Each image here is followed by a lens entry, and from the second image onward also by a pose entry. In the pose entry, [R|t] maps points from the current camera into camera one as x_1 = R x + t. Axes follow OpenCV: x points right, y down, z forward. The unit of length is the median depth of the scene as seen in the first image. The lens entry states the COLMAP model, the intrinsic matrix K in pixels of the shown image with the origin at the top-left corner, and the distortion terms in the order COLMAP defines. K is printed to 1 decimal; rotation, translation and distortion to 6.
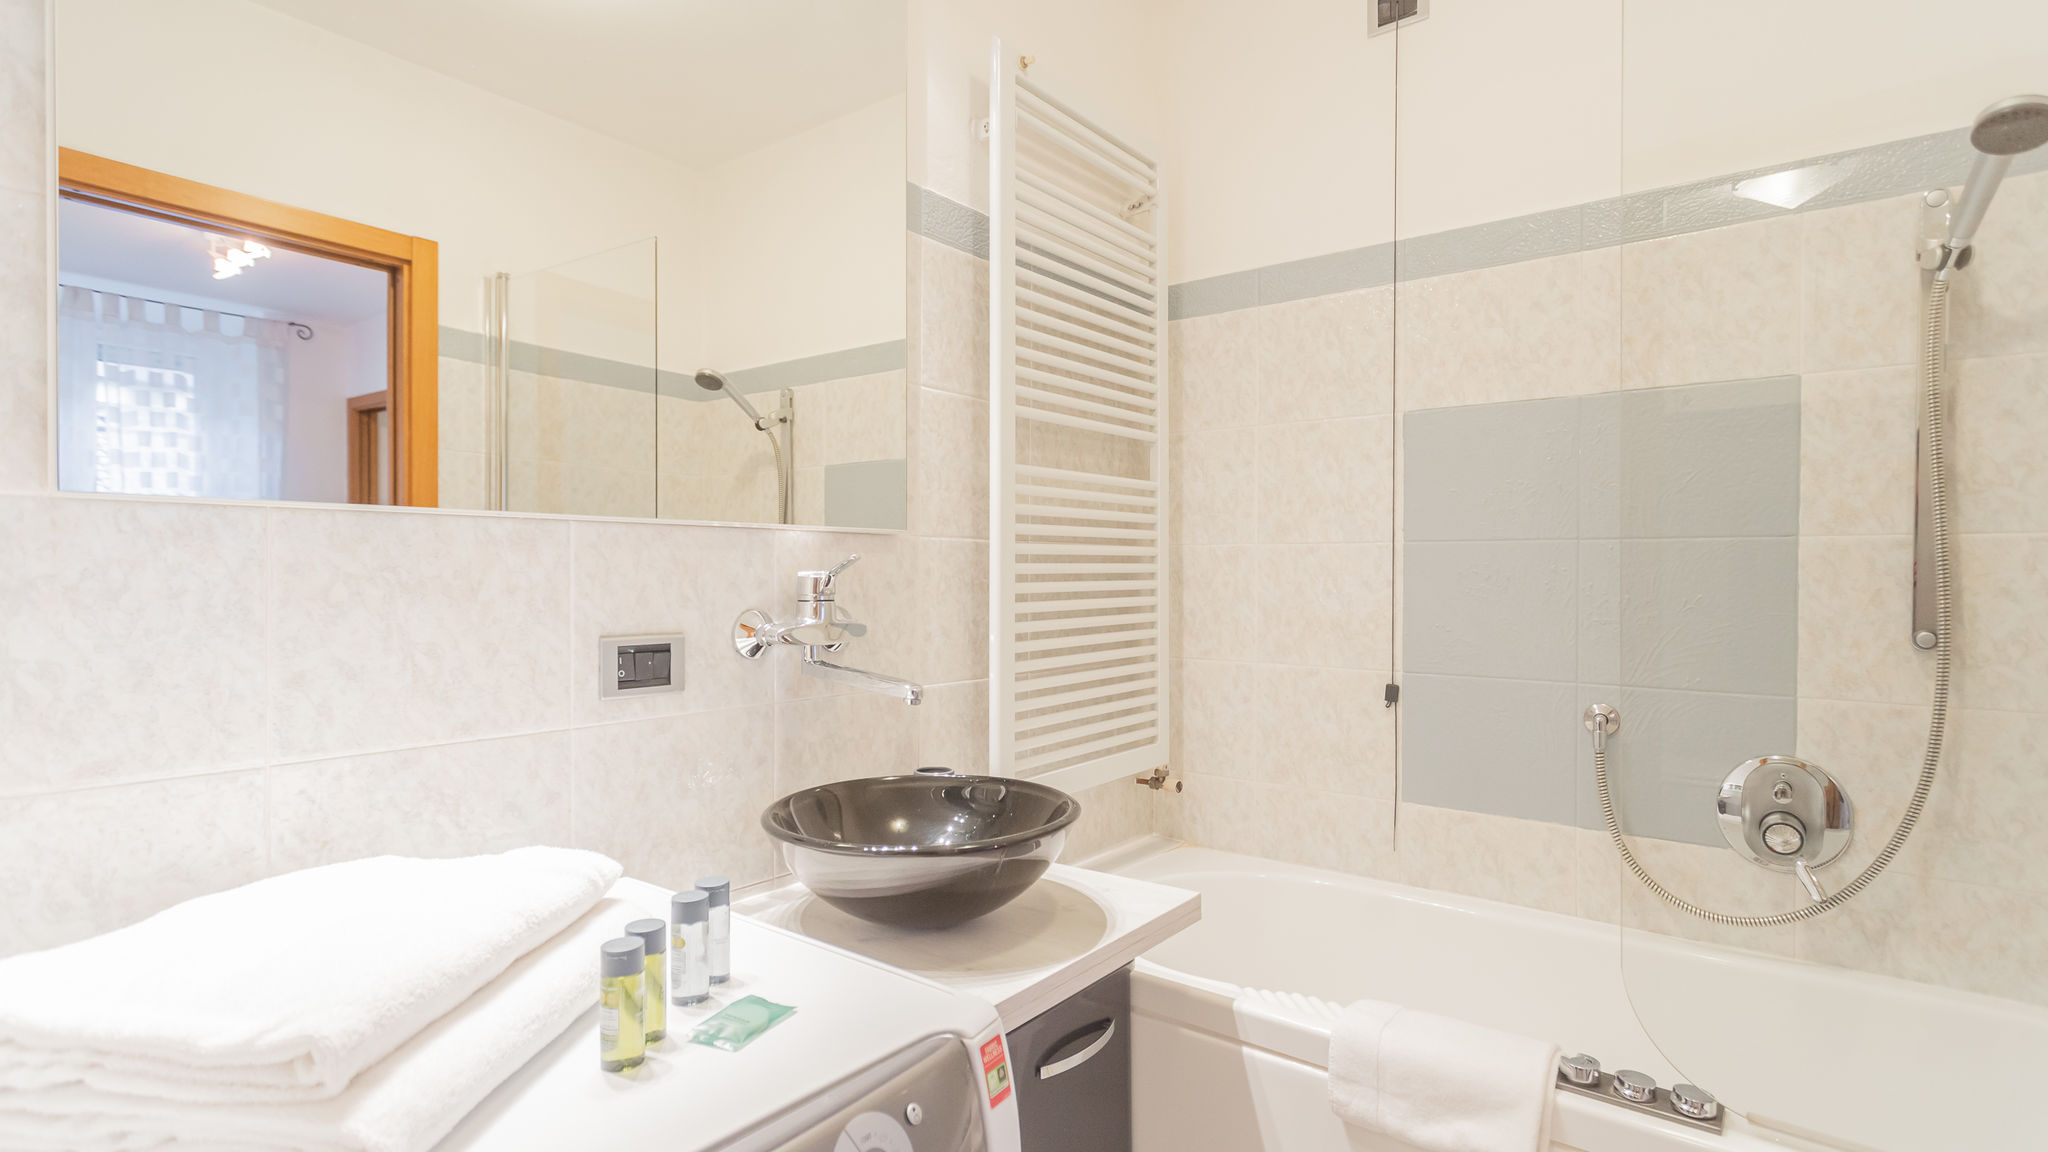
lens RADIAL K [[1009.6, 0, 1005.4], [0, 1009.6, 575.6], [0, 0, 1]] dist [0.001588, 0.000648]
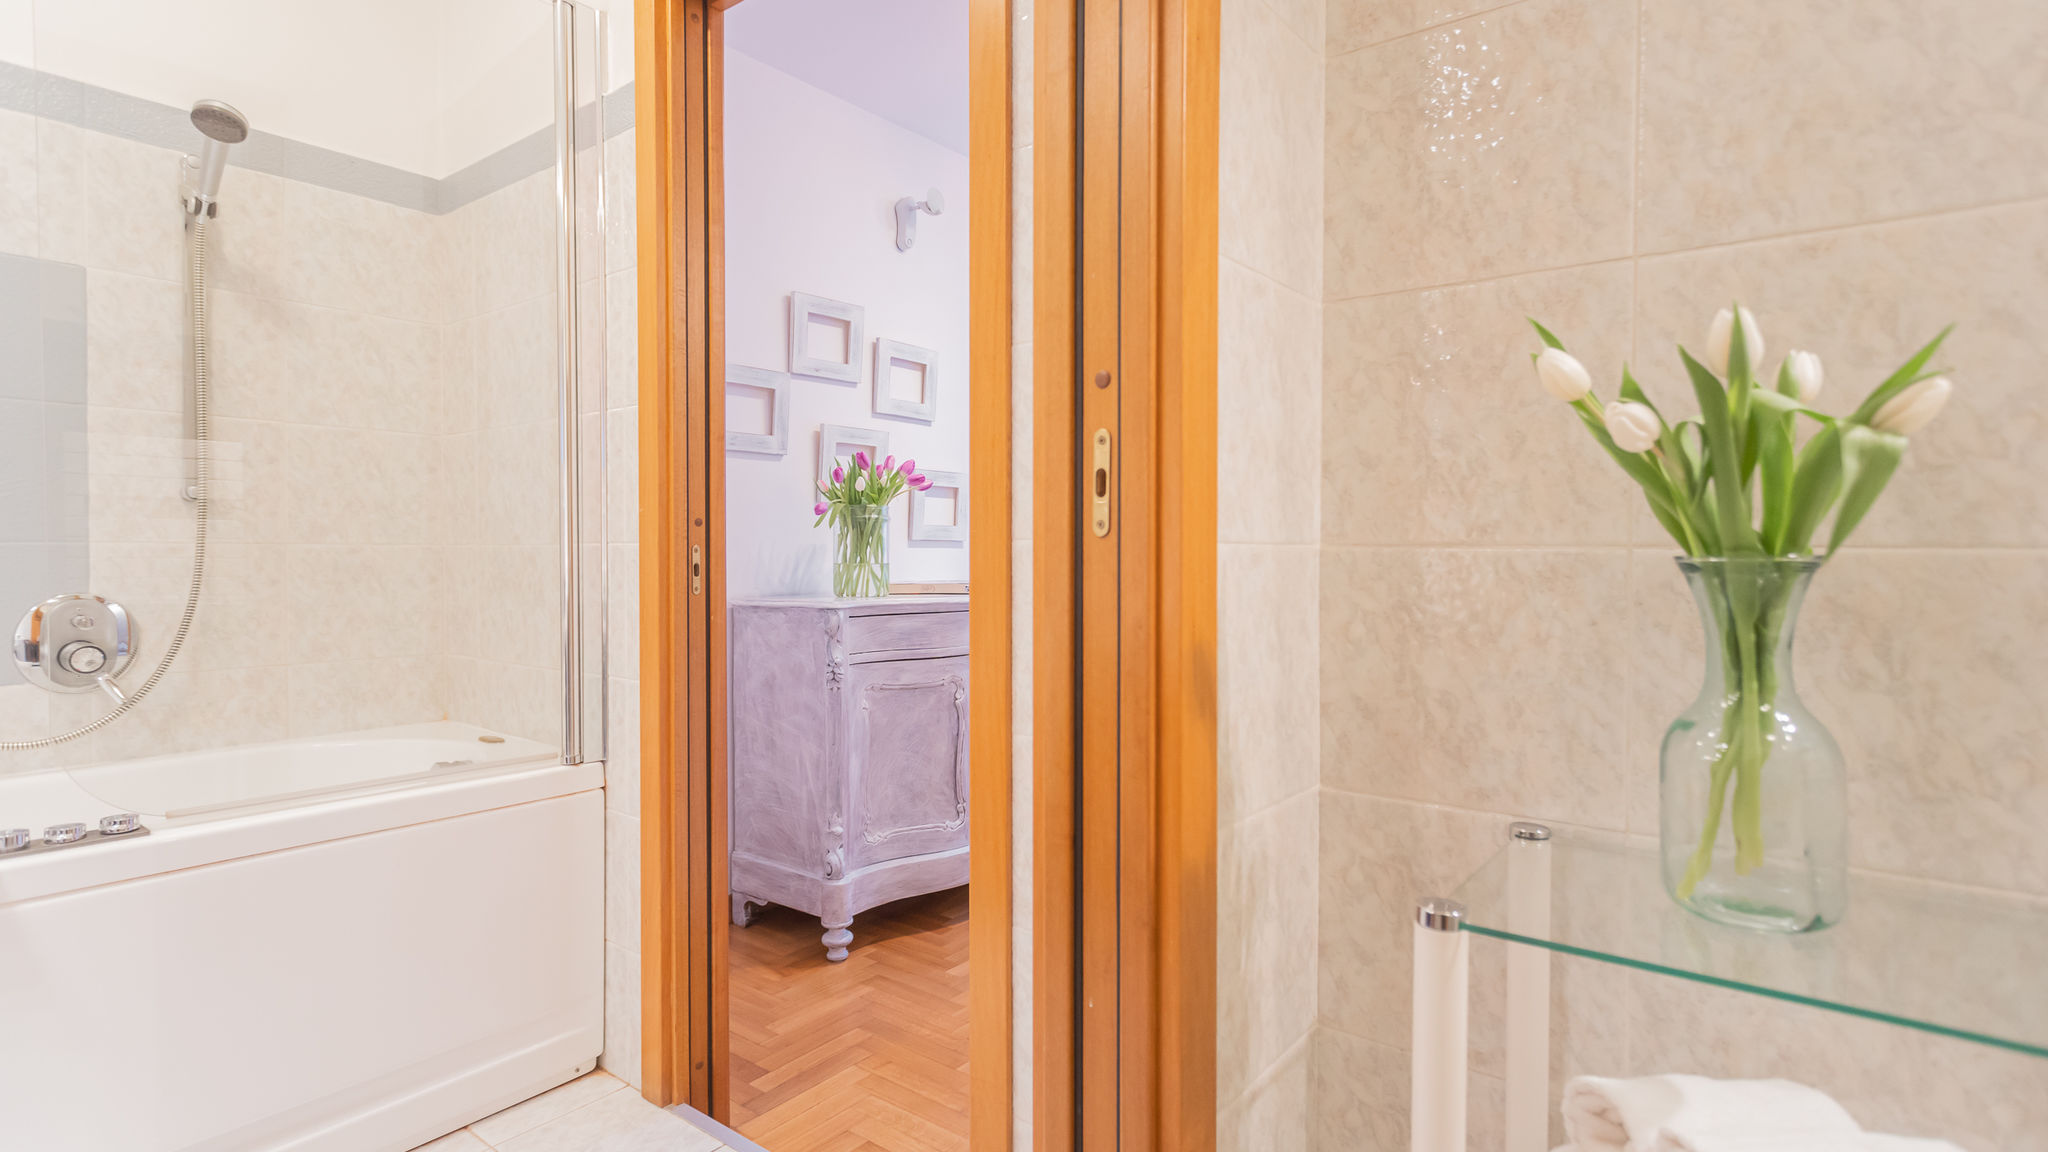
lens RADIAL K [[1009.6, 0, 1040.7], [0, 1009.6, 555.3], [0, 0, 1]] dist [0.001588, 0.000648]
pose [[-0.010181, -0.015688, 0.999825, -0.394262], [-0.002109, 0.999875, 0.015667, 0.112562], [-0.999946, -0.001949, -0.010212, -0.089675]]
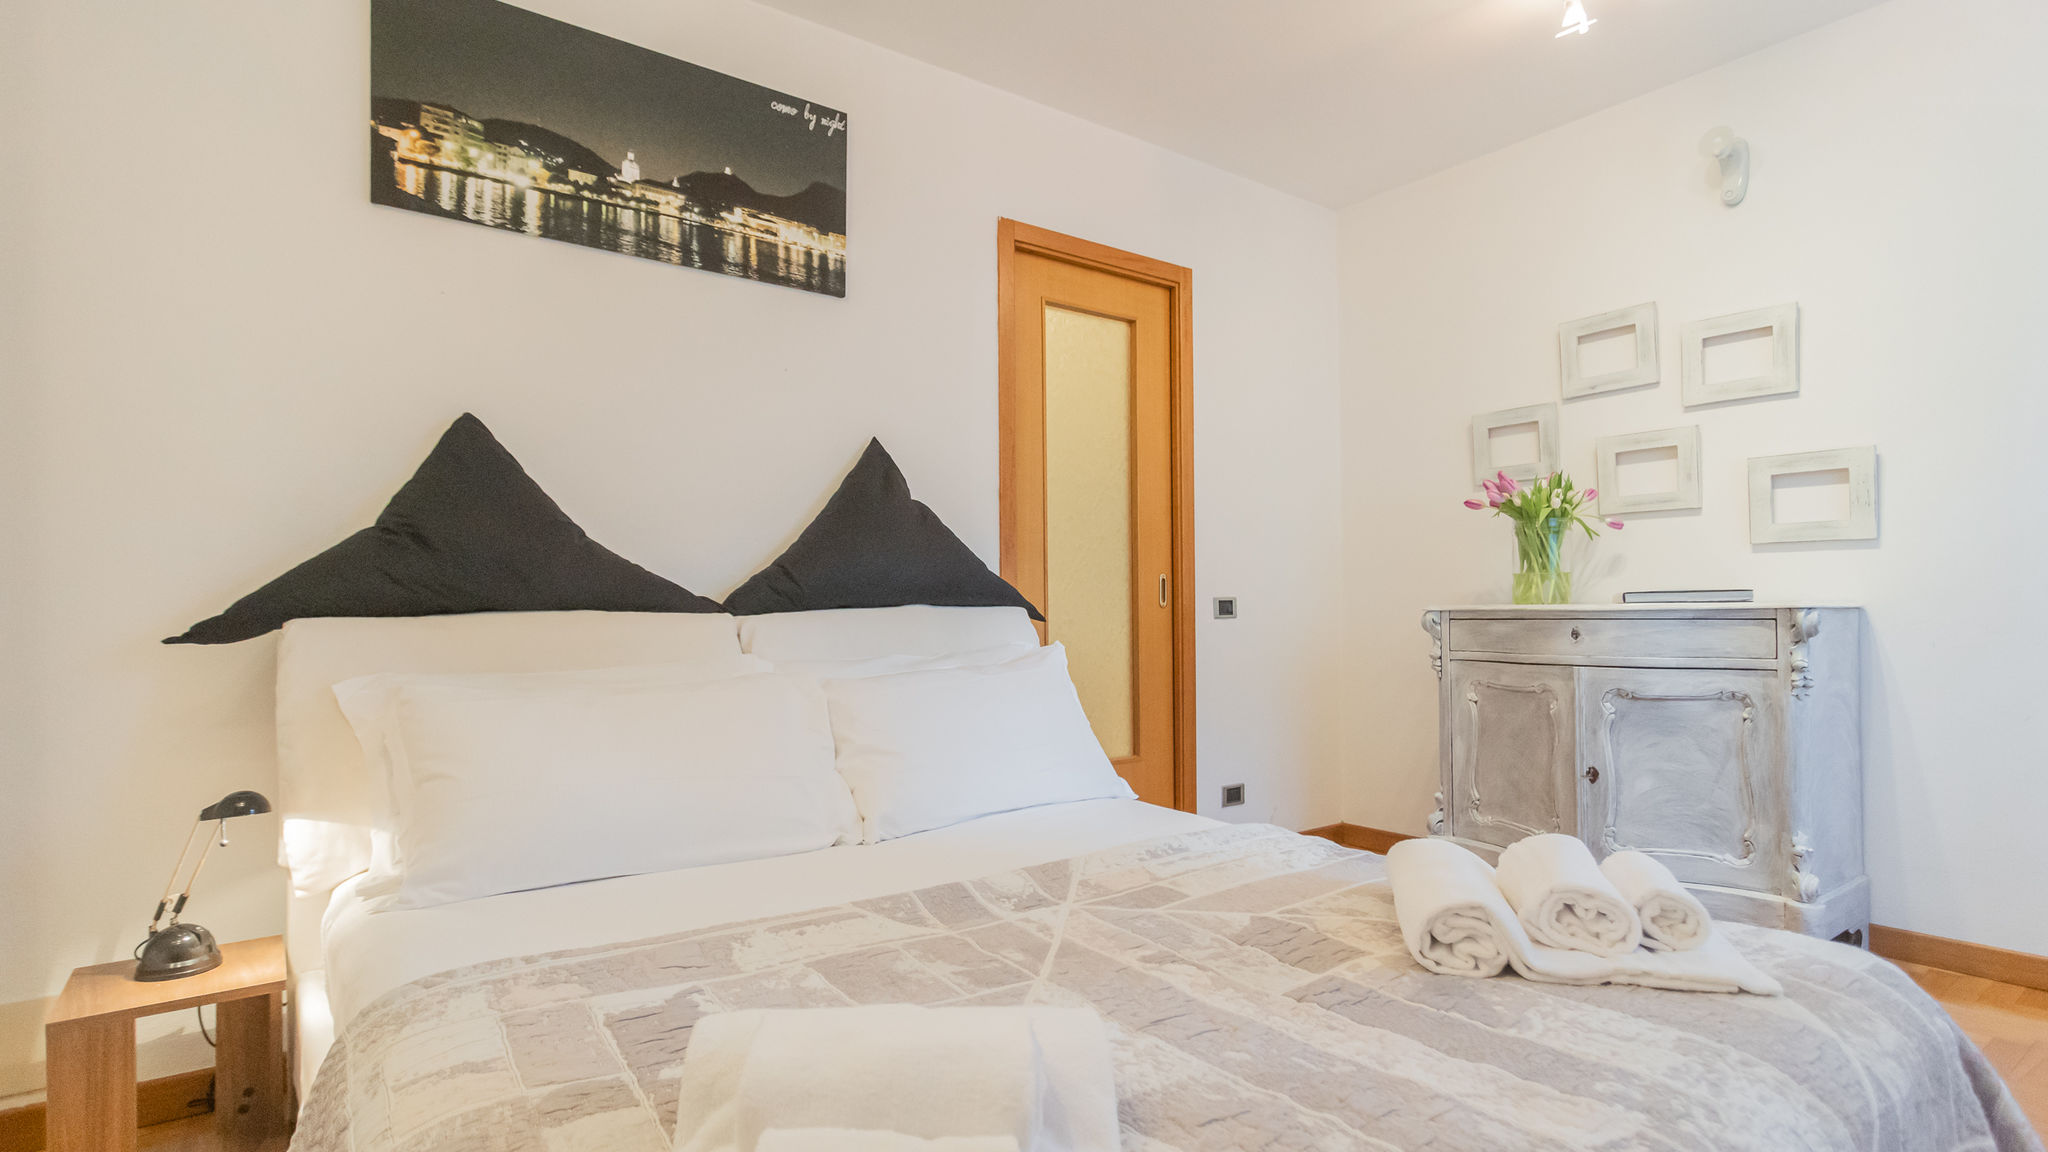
lens RADIAL K [[1009.6, 0, 986.7], [0, 1009.6, 604.2], [0, 0, 1]] dist [0.001588, 0.000648]
pose [[0.958047, -0.014630, -0.286236, 1.005729], [0.013410, 0.999891, -0.006224, 0.215713], [0.286296, 0.002124, 0.958139, -1.981028]]
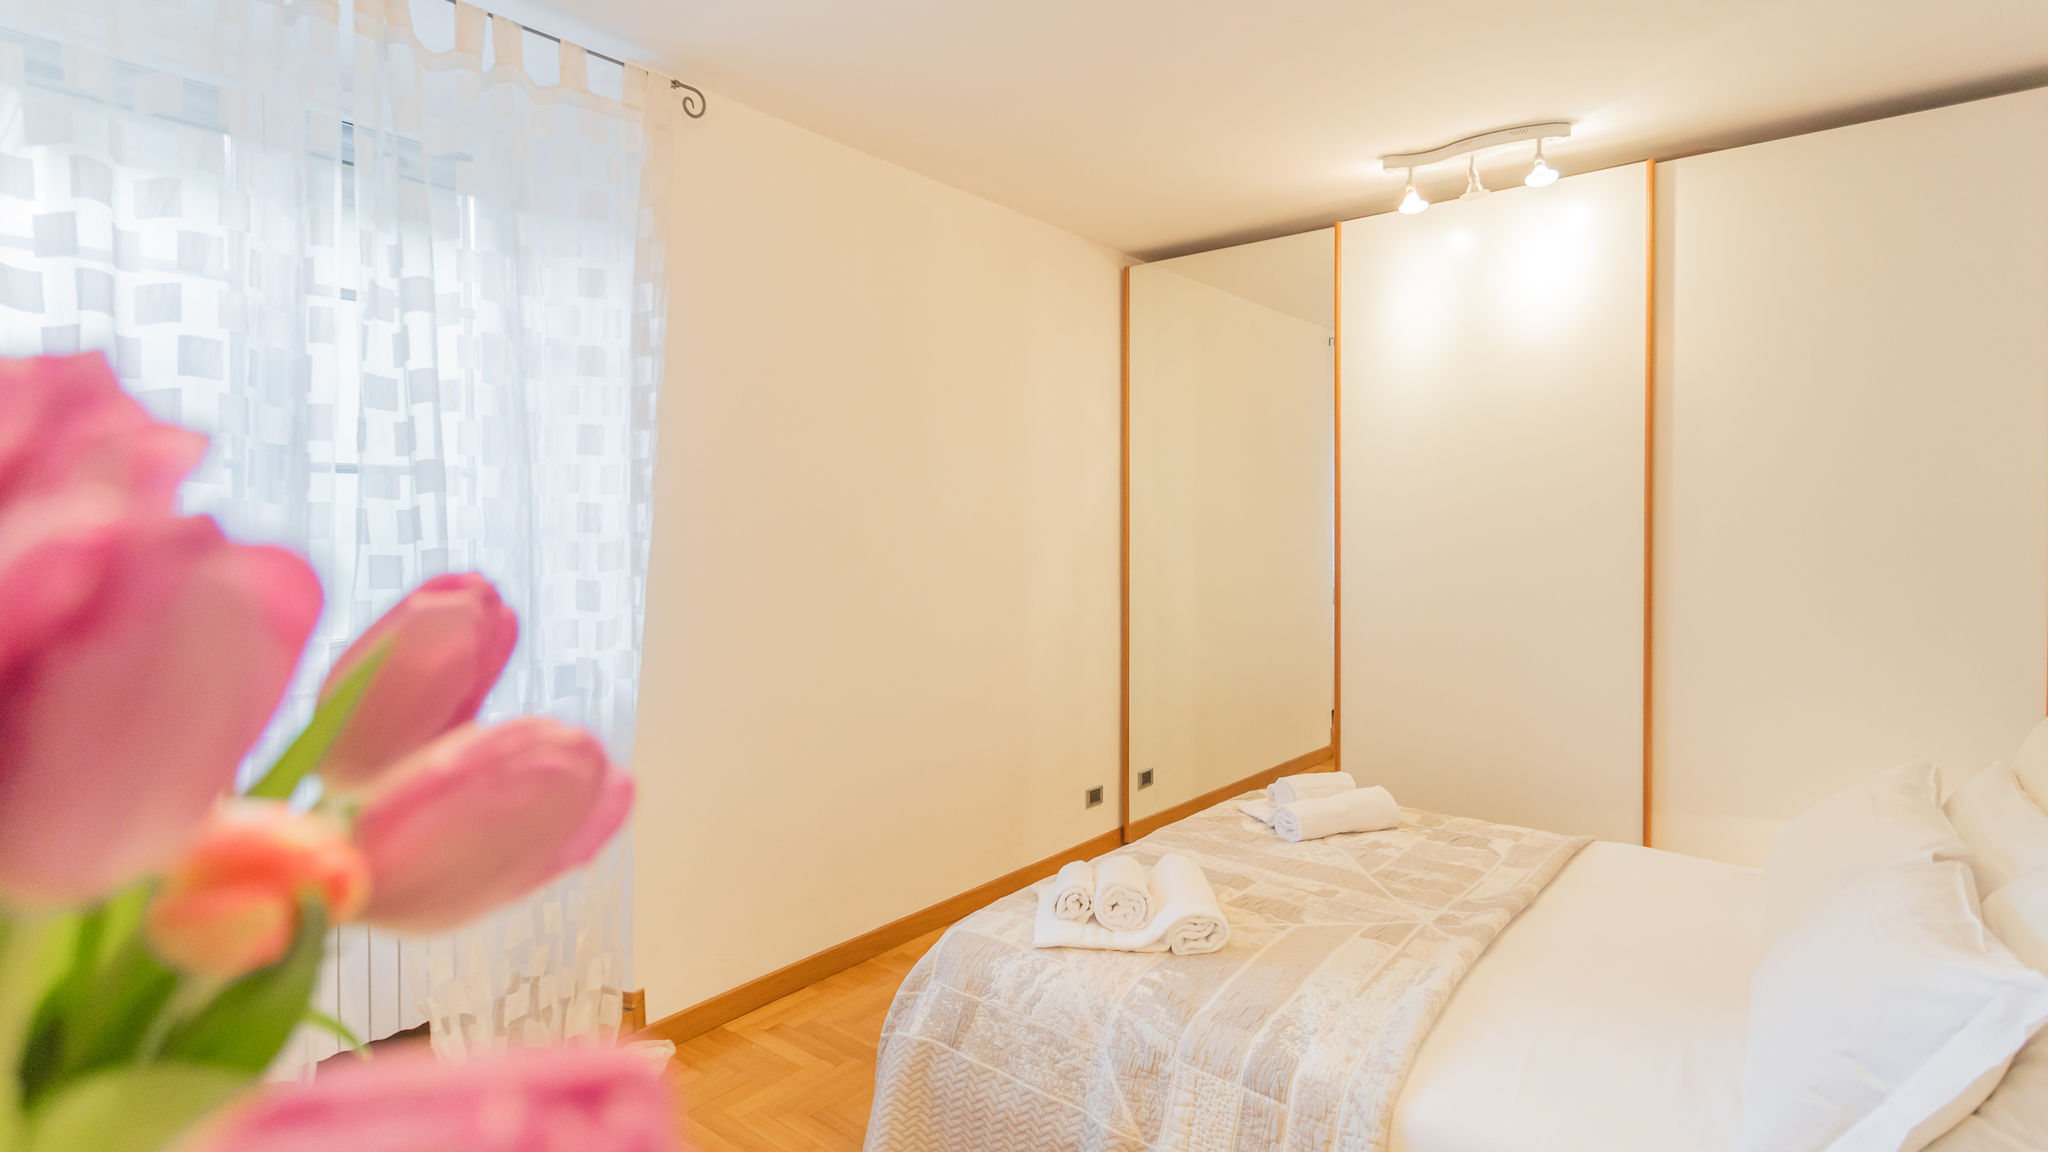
lens RADIAL K [[1009.6, 0, 1030.1], [0, 1009.6, 554.3], [0, 0, 1]] dist [0.001588, 0.000648]
pose [[-0.999945, -0.007766, 0.007101, 1.341558], [-0.007618, 0.999757, 0.020706, -0.035533], [-0.007260, 0.020650, -0.999760, 0.341297]]
